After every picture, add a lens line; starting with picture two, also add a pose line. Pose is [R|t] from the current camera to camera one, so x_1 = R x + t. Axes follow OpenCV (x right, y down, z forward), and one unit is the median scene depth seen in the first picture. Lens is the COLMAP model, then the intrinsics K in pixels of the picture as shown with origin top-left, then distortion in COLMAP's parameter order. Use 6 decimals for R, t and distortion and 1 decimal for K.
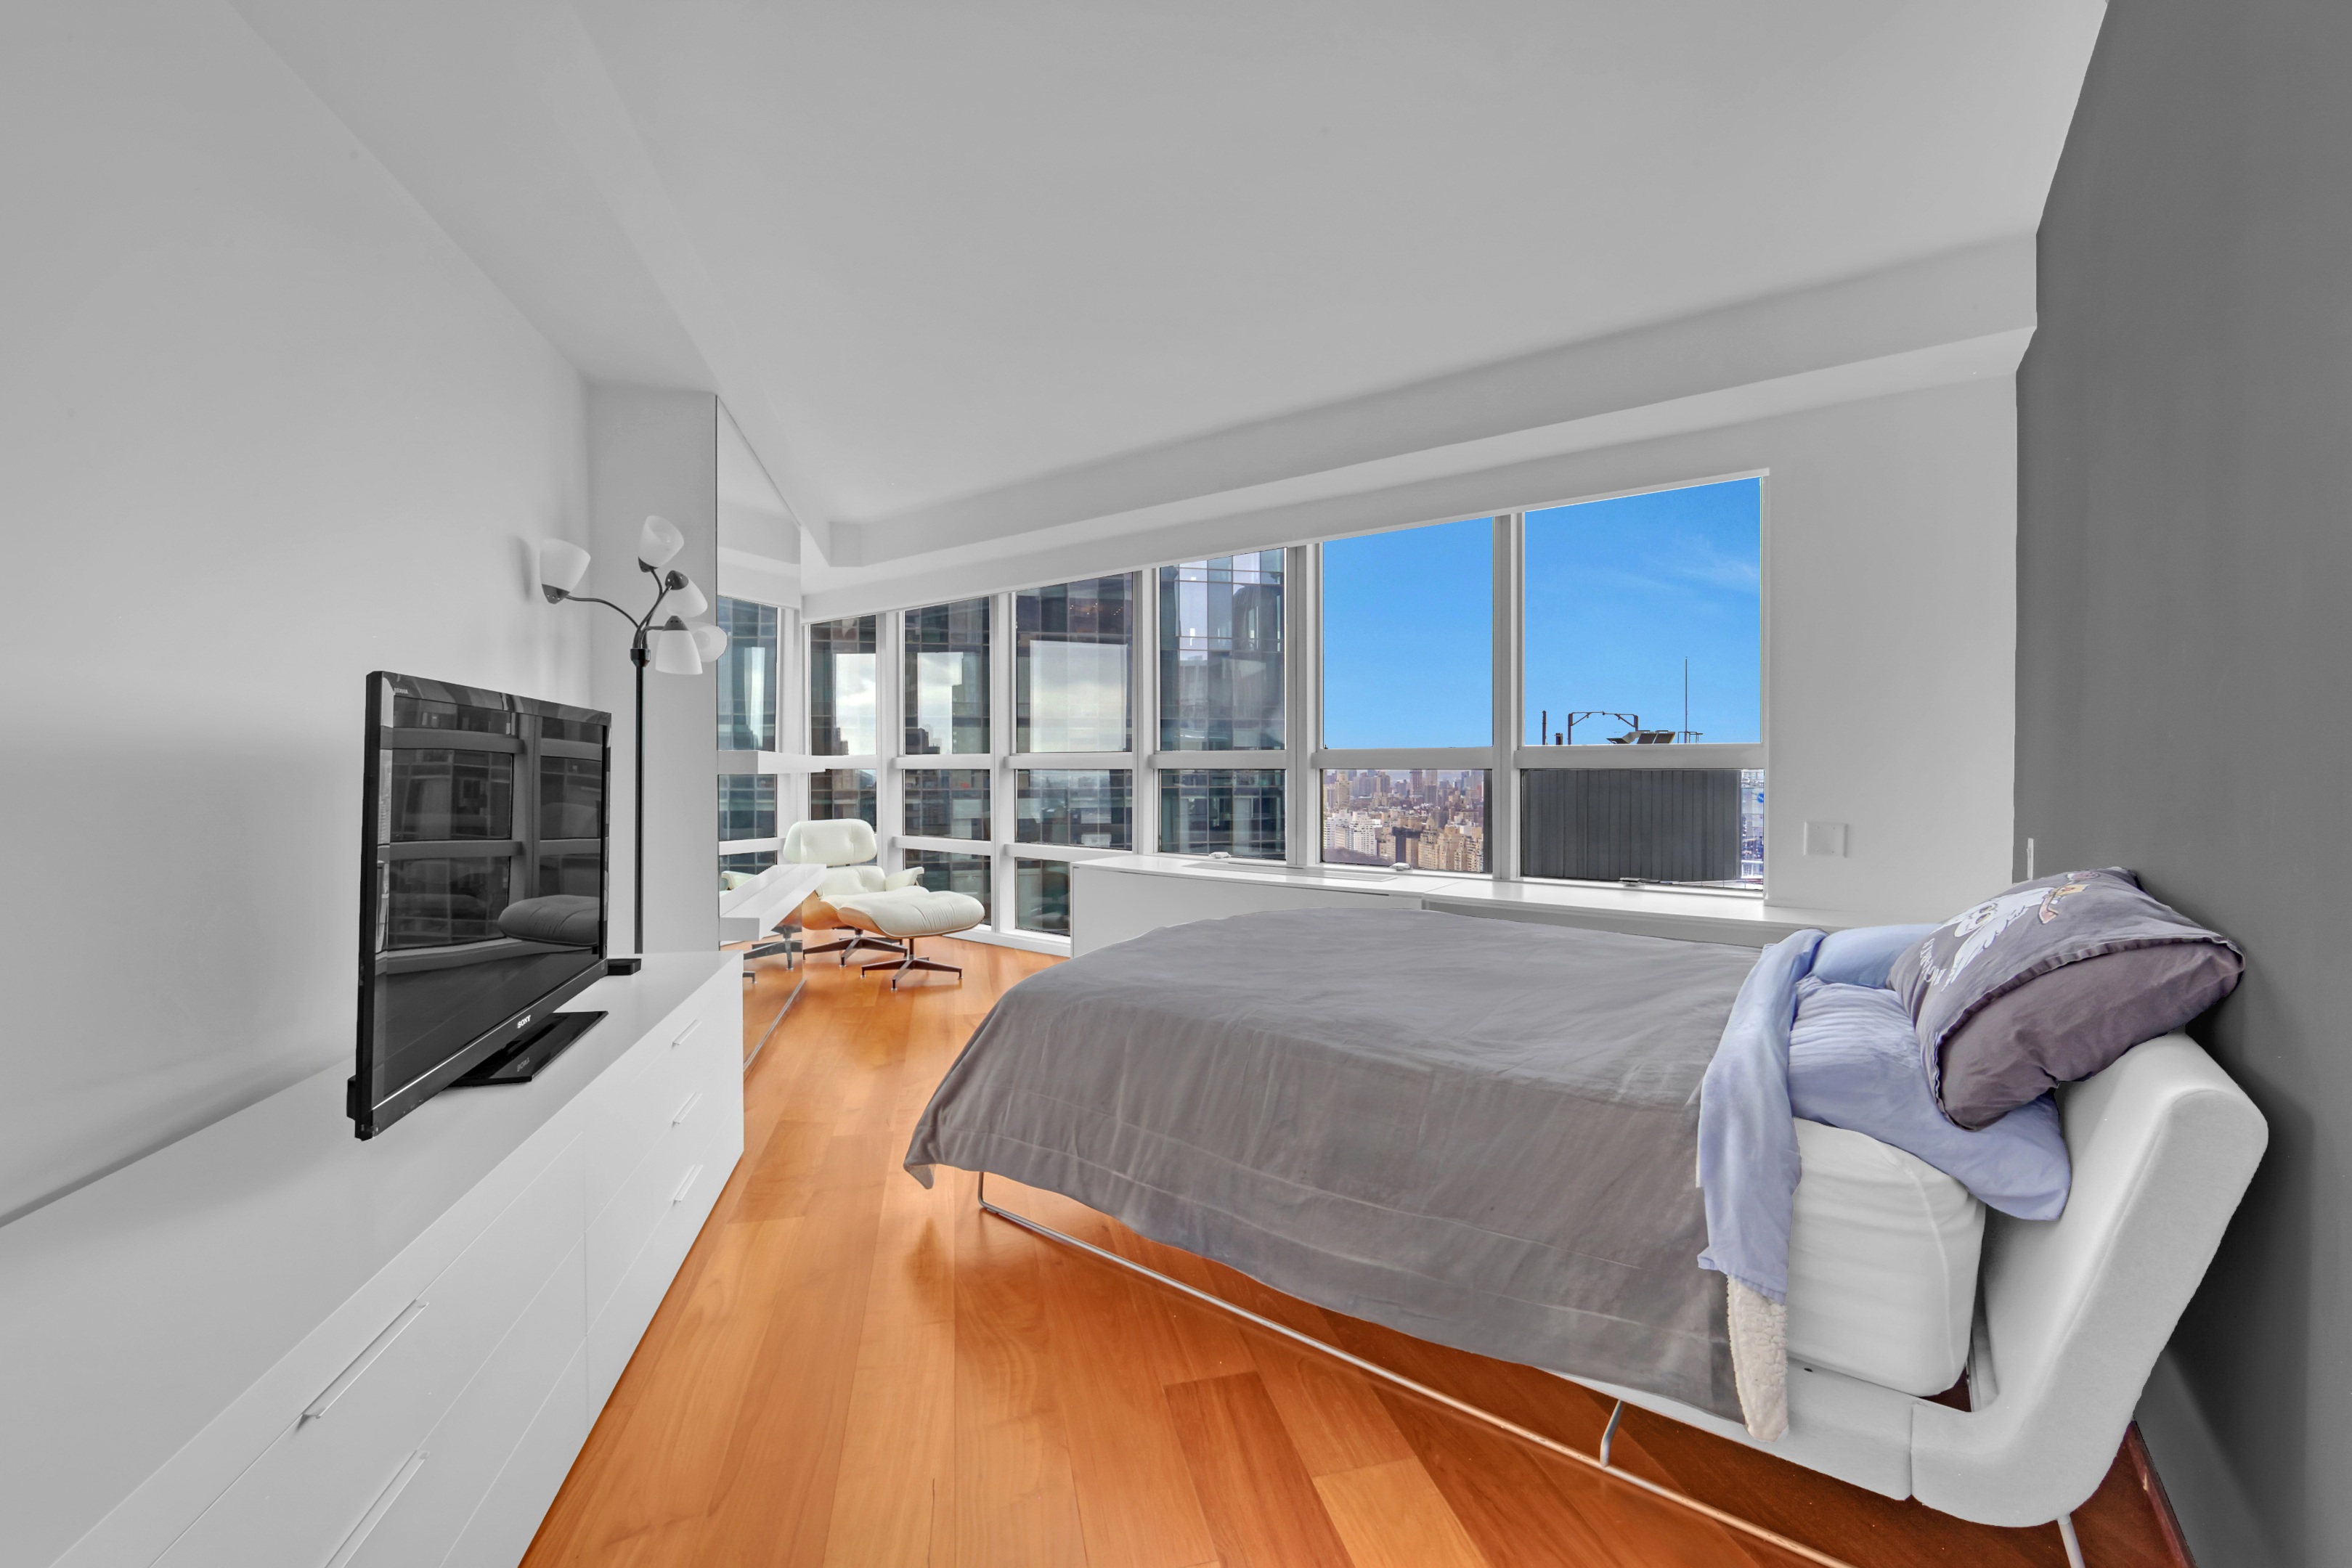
lens RADIAL K [[975.6, 0, 1203.8], [0, 975.6, 764.5], [0, 0, 1]] dist [-0.000167, -0.000001]
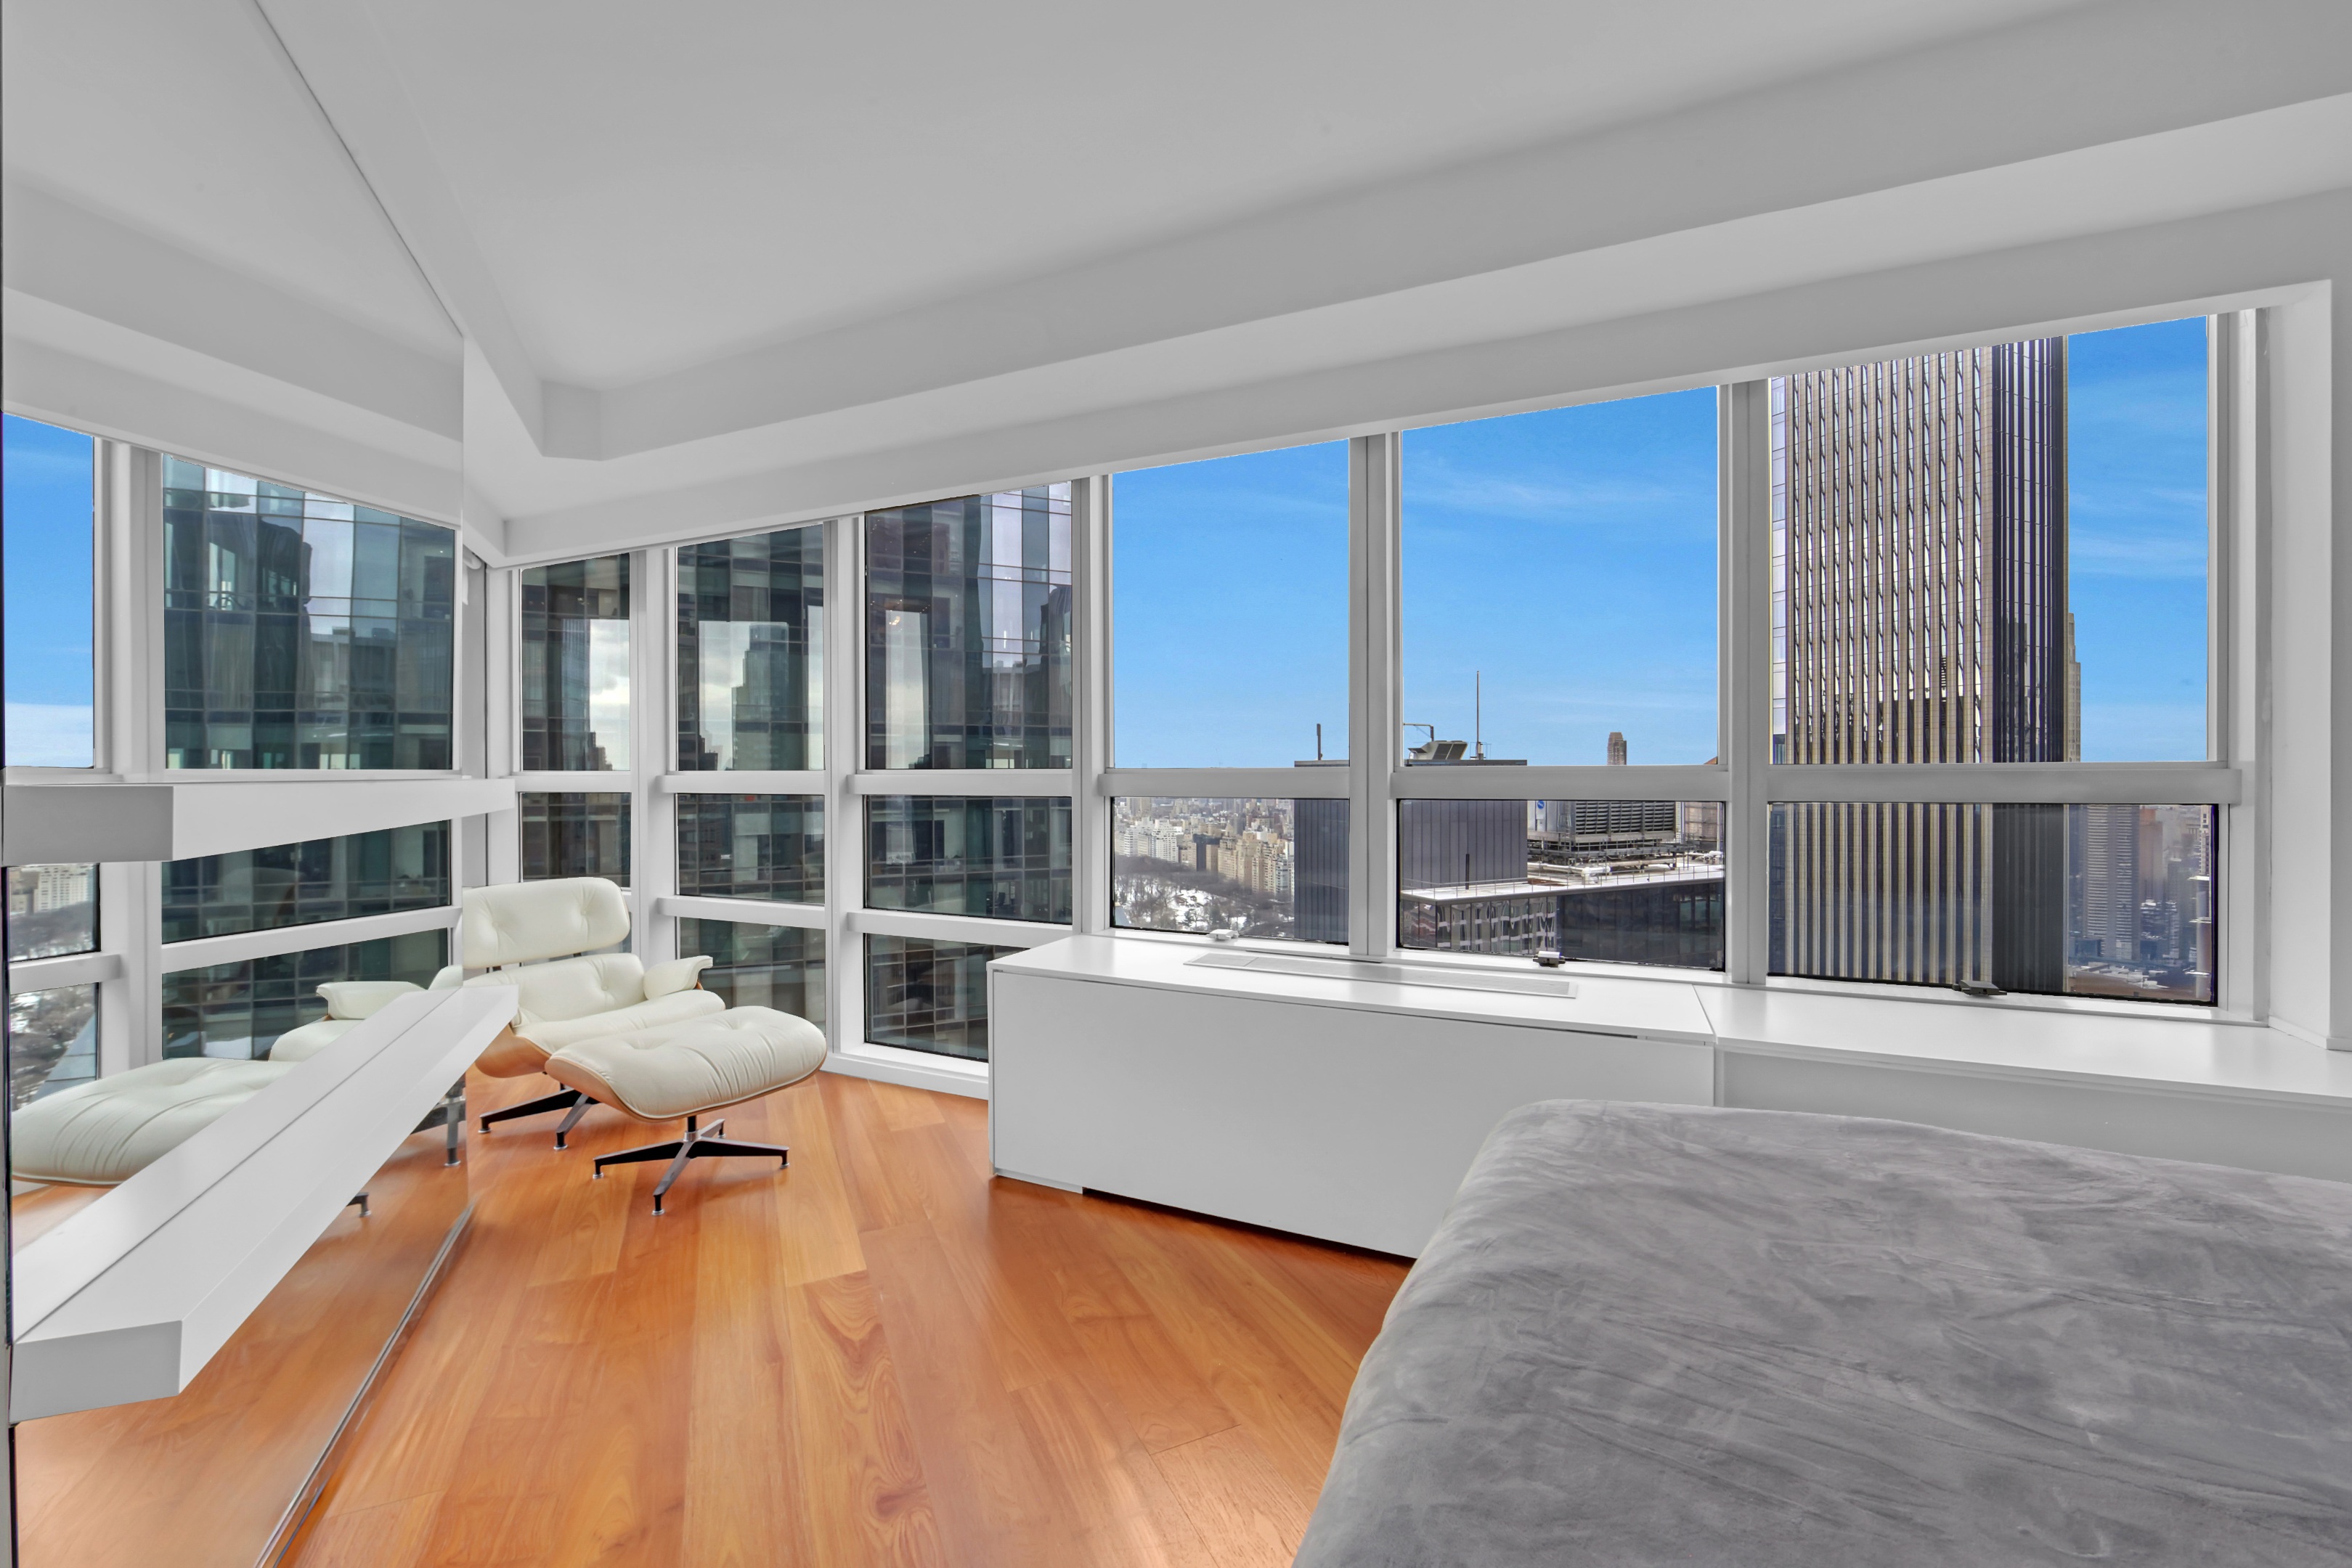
lens RADIAL K [[965.0, 0, 1183.3], [0, 965.0, 781.4], [0, 0, 1]] dist [-0.001422, 0.000110]
pose [[0.982851, -0.001345, 0.184397, -0.089929], [-0.000365, 0.999957, 0.009235, -0.008867], [-0.184402, -0.009144, 0.982808, 0.292924]]
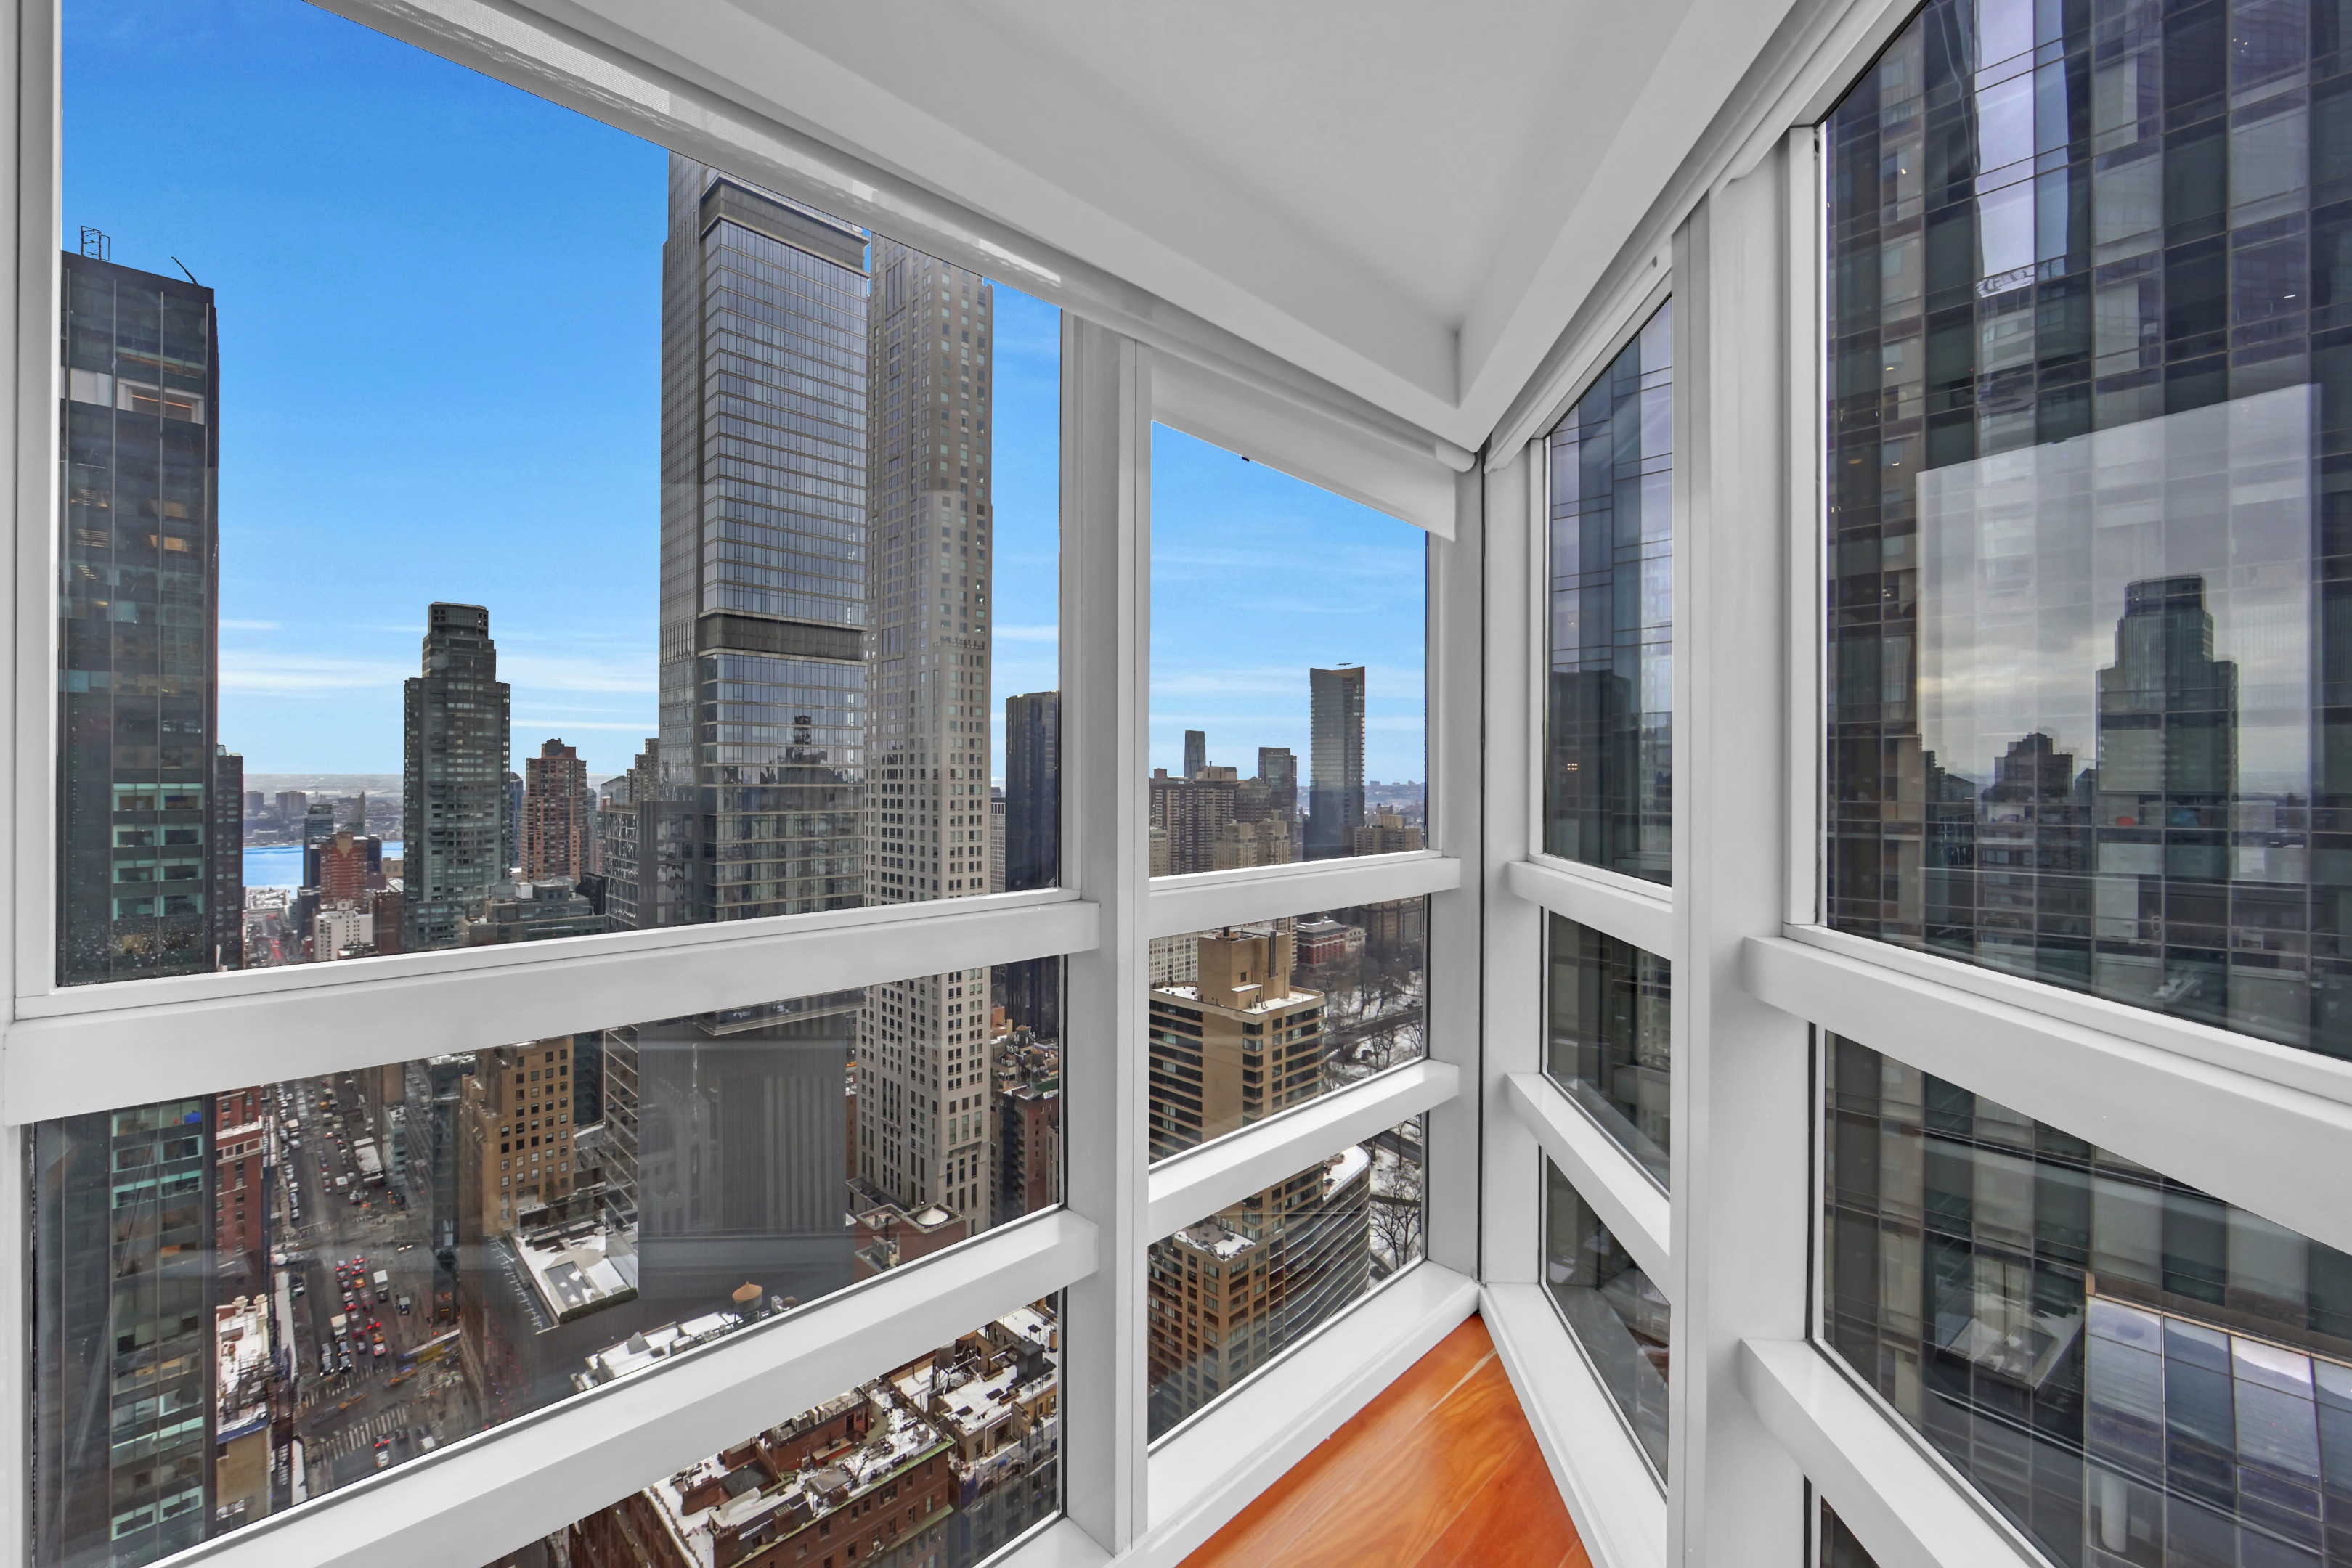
lens RADIAL K [[965.0, 0, 1183.3], [0, 965.0, 781.4], [0, 0, 1]] dist [-0.001422, 0.000110]
pose [[0.533745, 0.006305, -0.845622, -0.215133], [-0.006124, 0.999975, 0.003590, -0.013194], [0.845623, 0.003262, 0.533770, 0.753707]]
